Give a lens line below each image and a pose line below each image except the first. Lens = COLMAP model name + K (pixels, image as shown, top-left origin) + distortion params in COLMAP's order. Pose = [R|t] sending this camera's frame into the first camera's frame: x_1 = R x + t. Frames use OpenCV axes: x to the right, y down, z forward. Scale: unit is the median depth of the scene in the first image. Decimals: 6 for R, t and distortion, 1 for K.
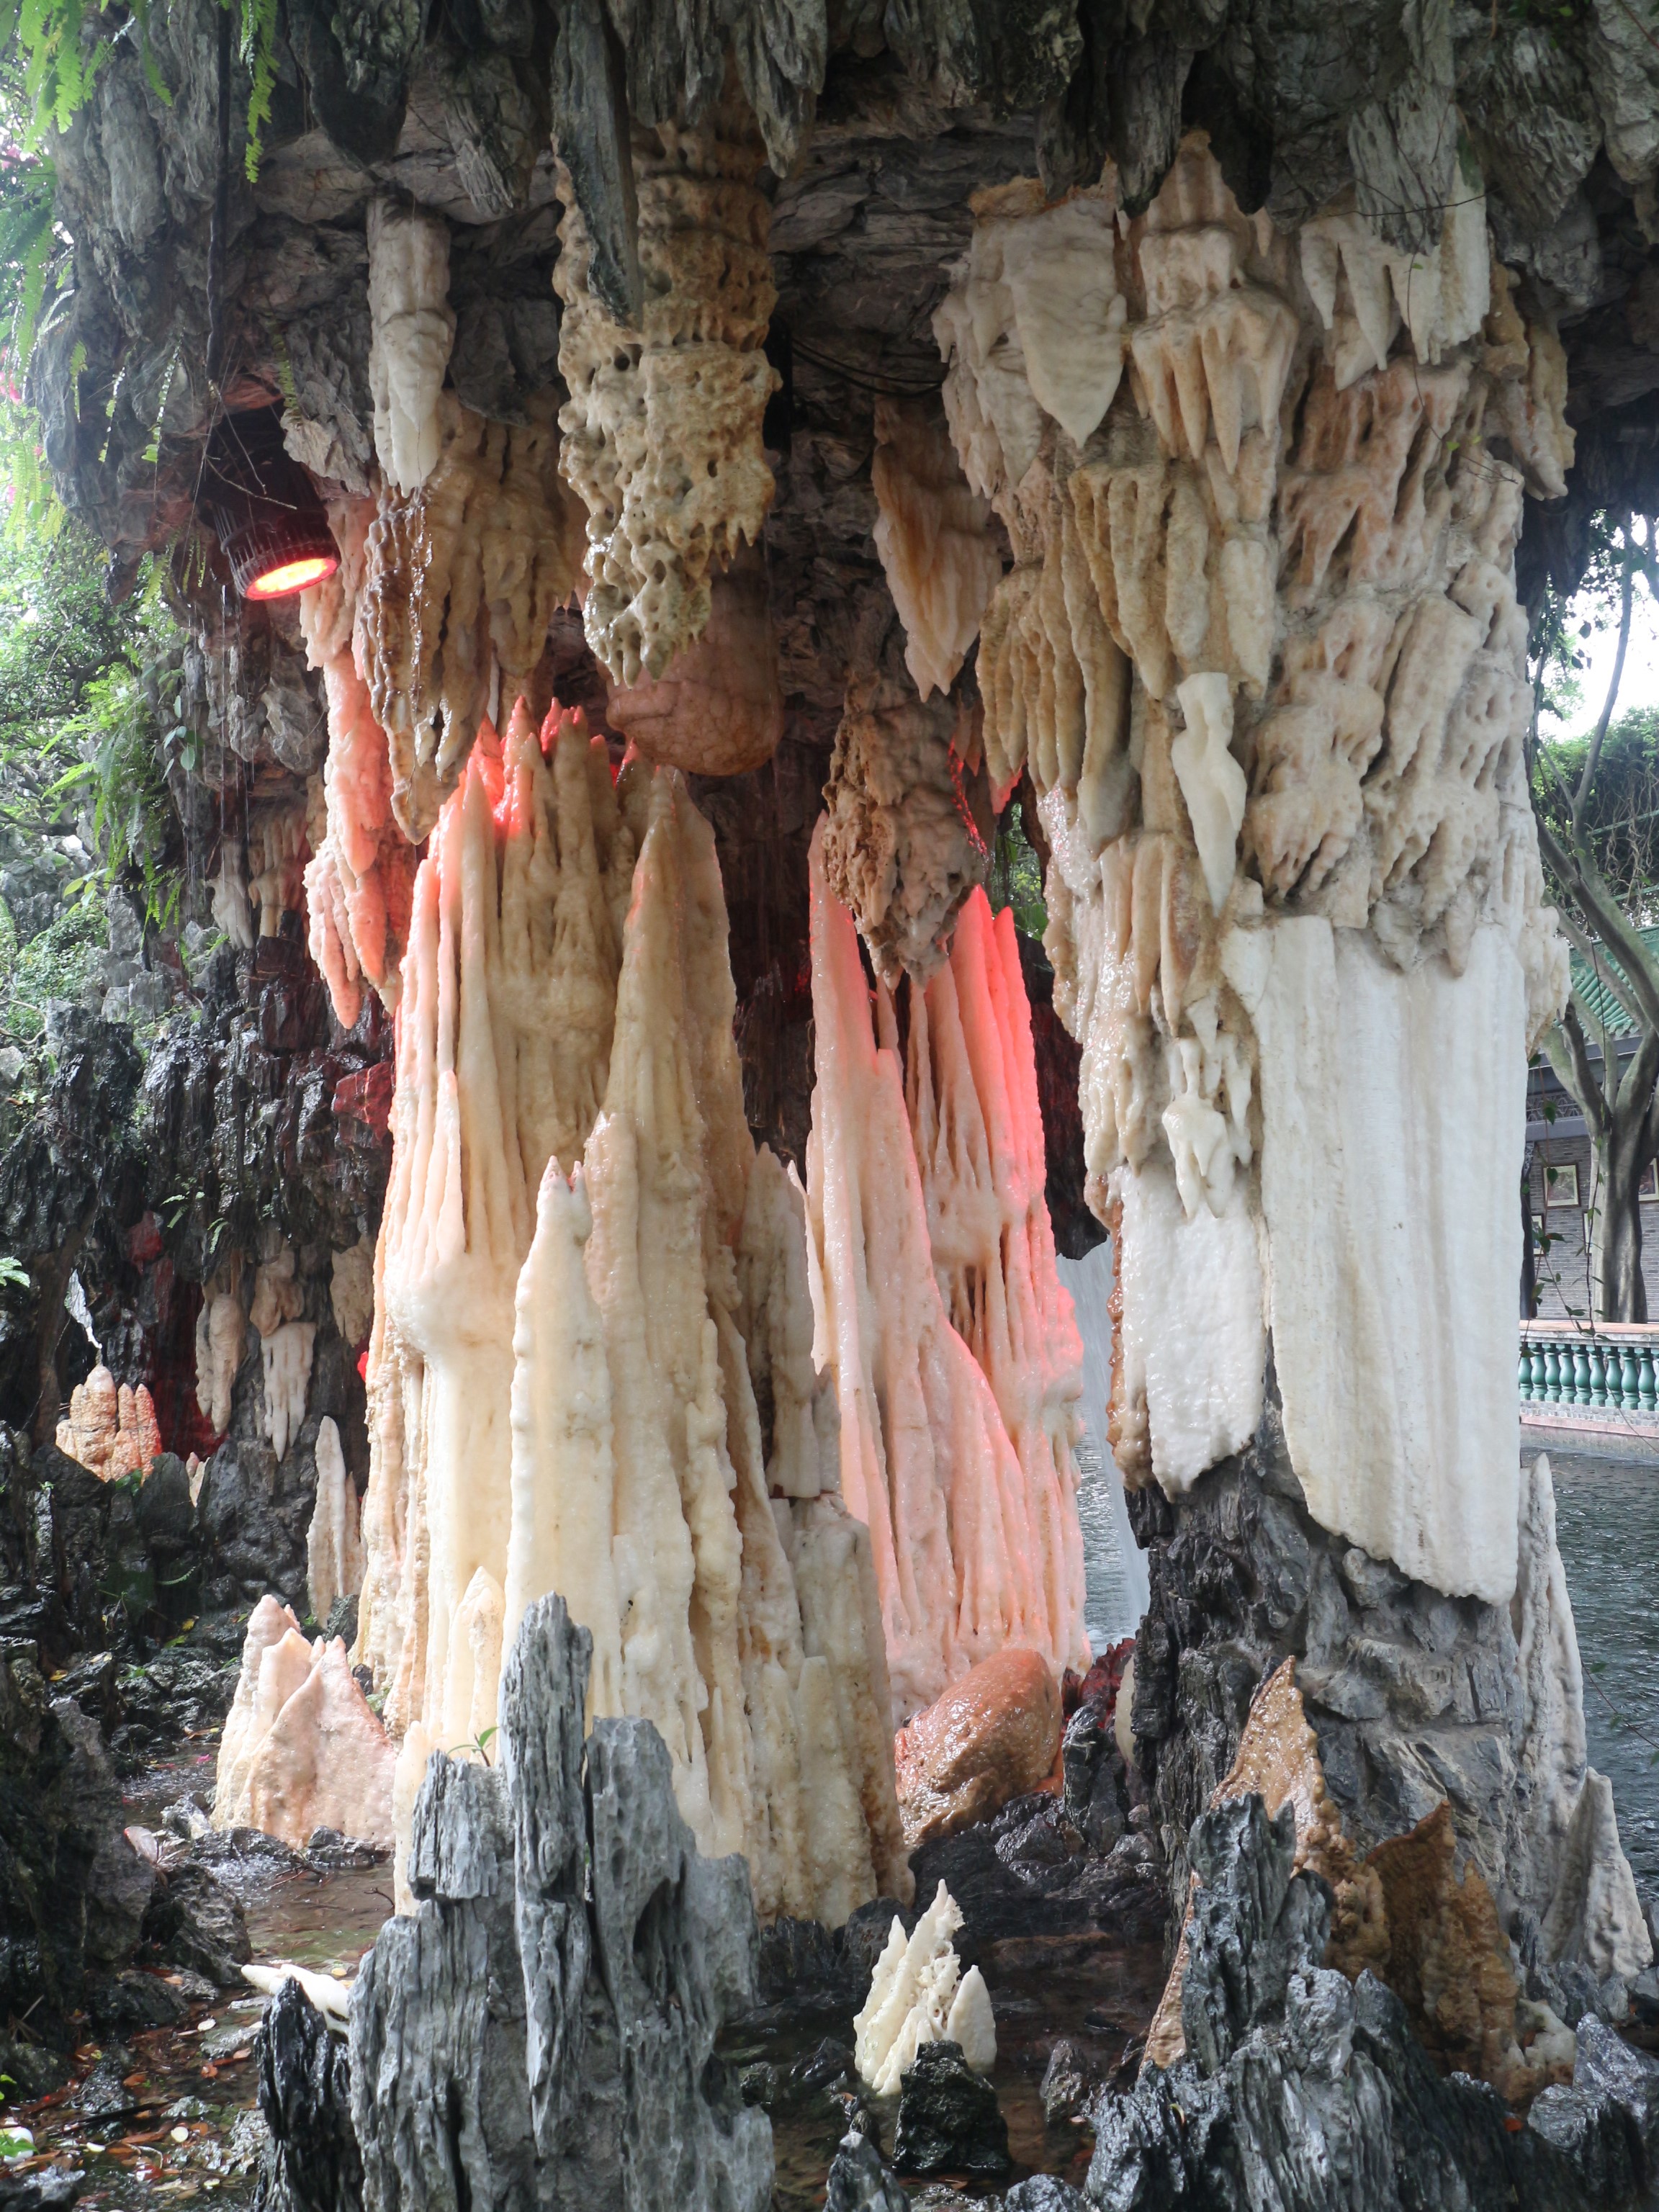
lens RADIAL K [[2134.5, 0, 829.5], [0, 2134.5, 1106.0], [0, 0, 1]] dist [-0.181531, 0.160550]
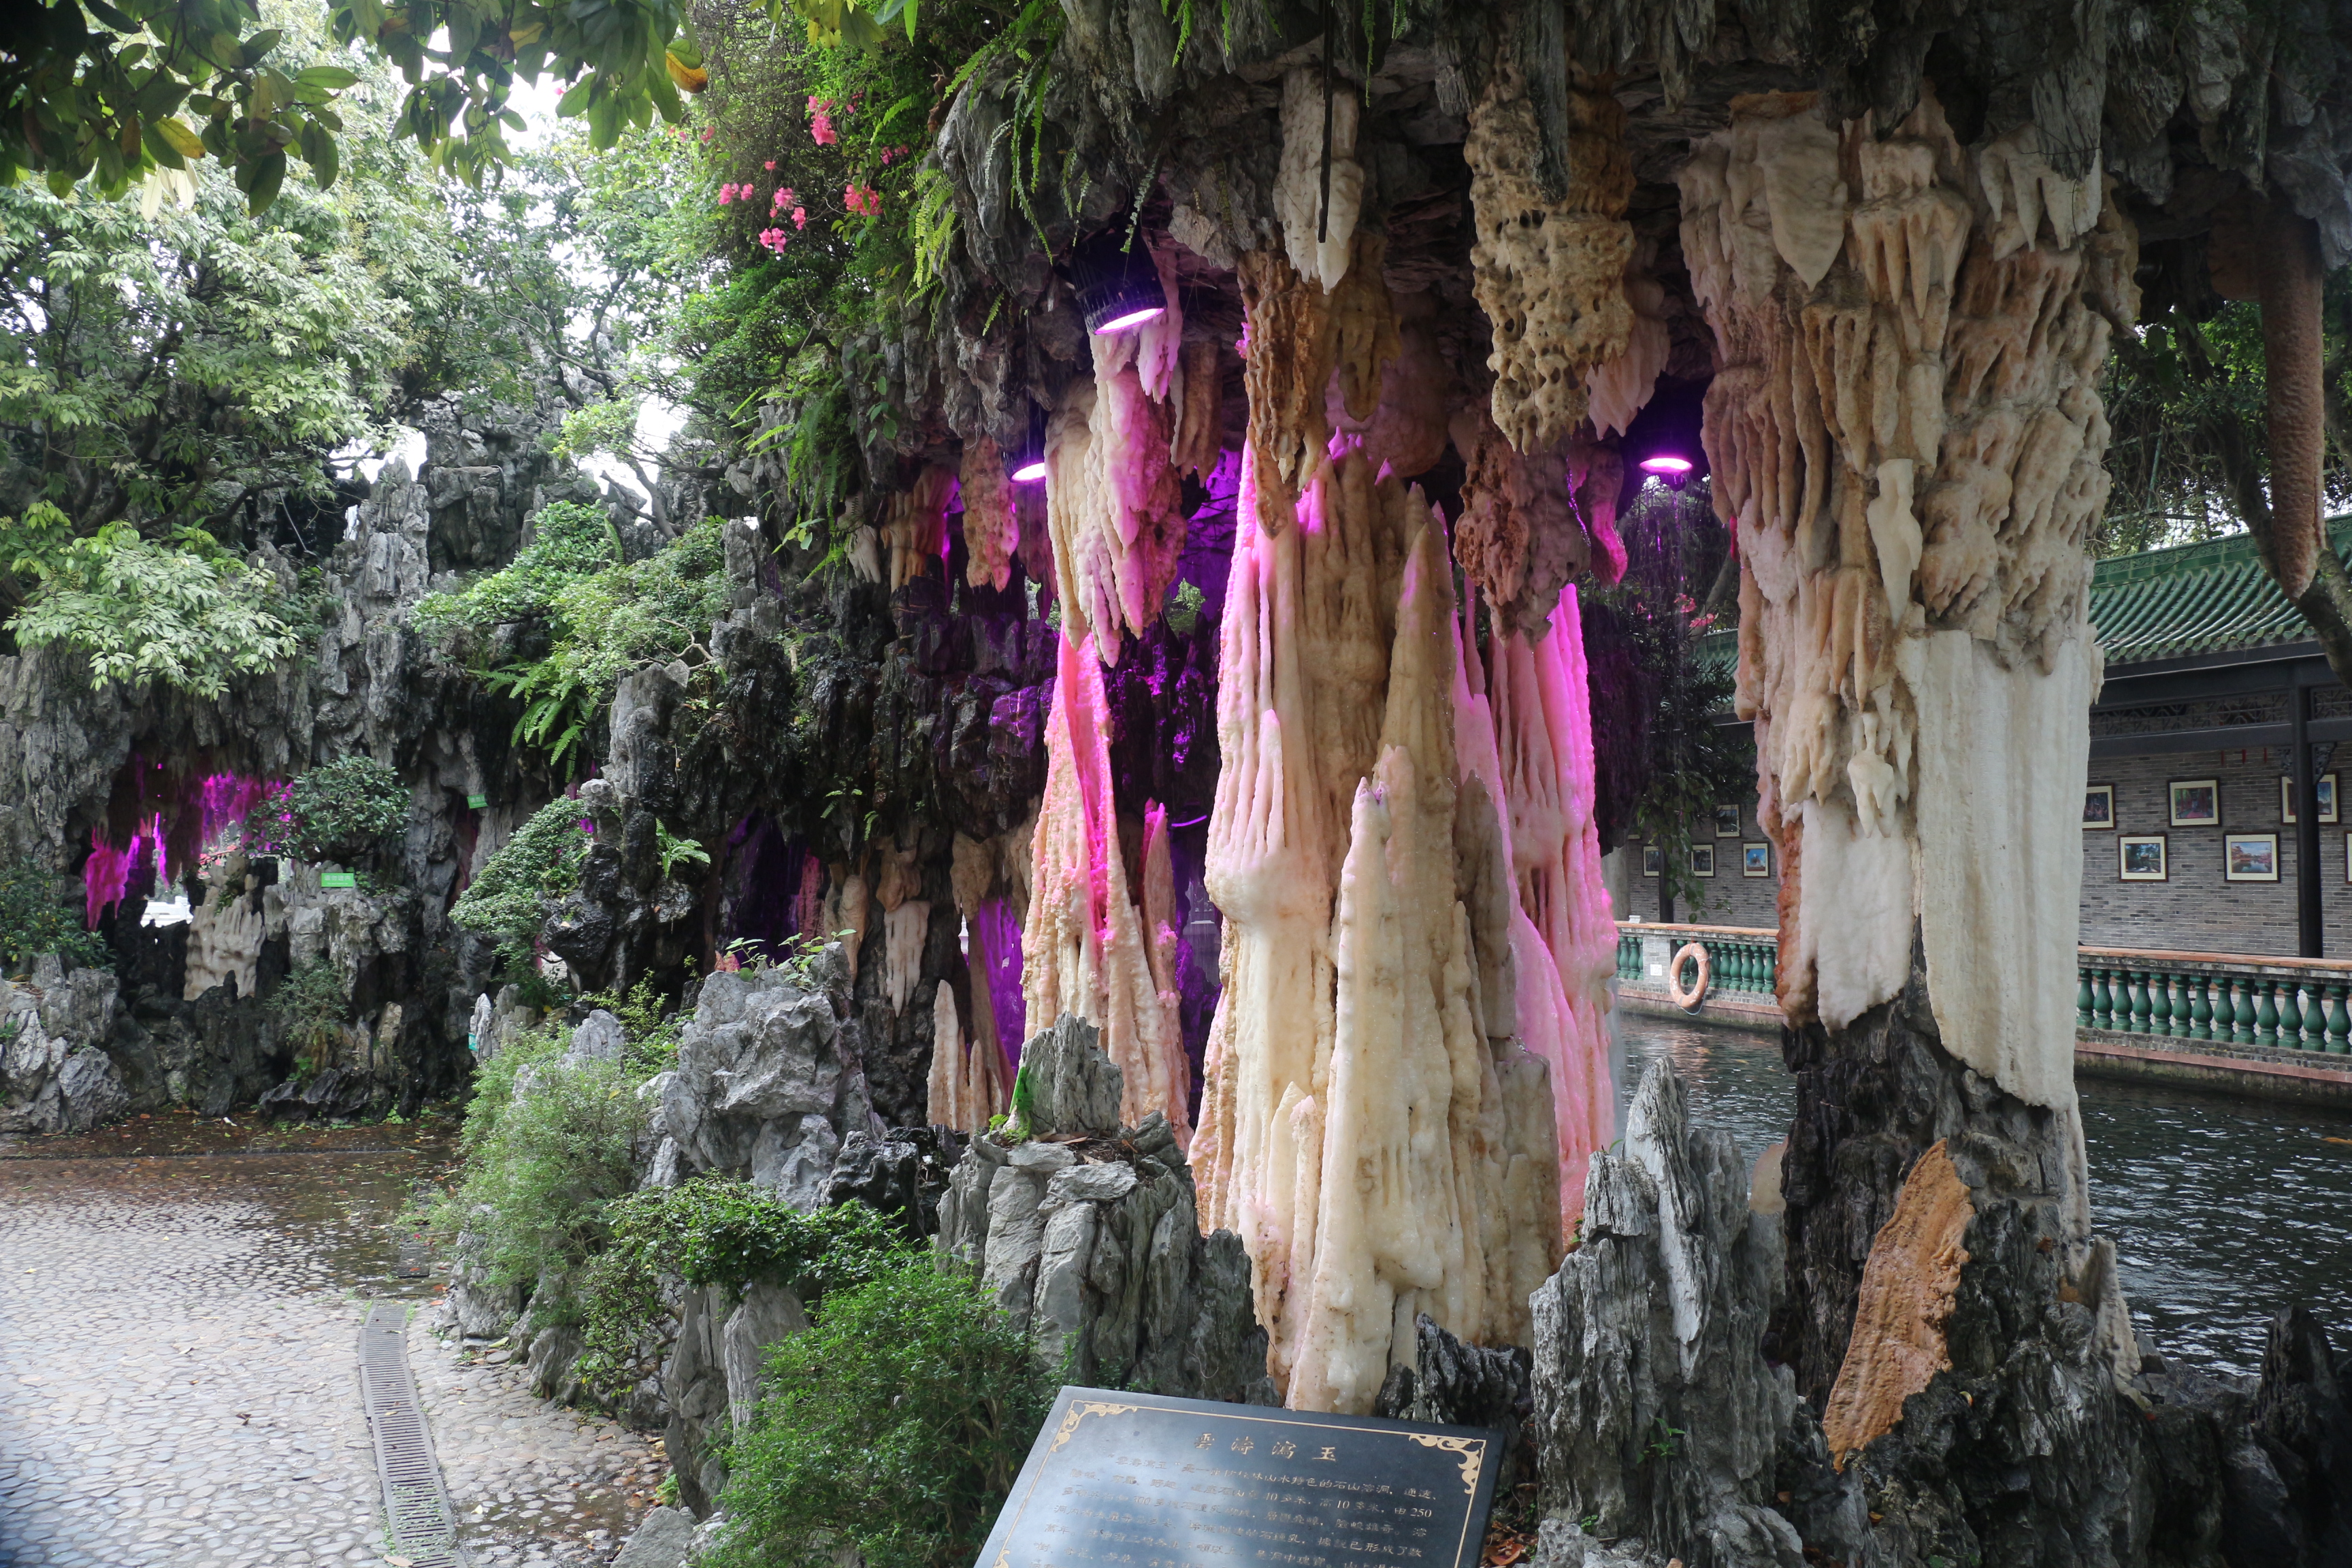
lens RADIAL K [[2033.5, 0, 1176.0], [0, 2033.5, 784.0], [0, 0, 1]] dist [-0.184390, 0.166368]
pose [[0.998641, 0.031976, 0.041159, -0.354254], [-0.033332, 0.998909, 0.032695, -0.011796], [-0.040069, -0.034023, 0.998618, -0.328165]]
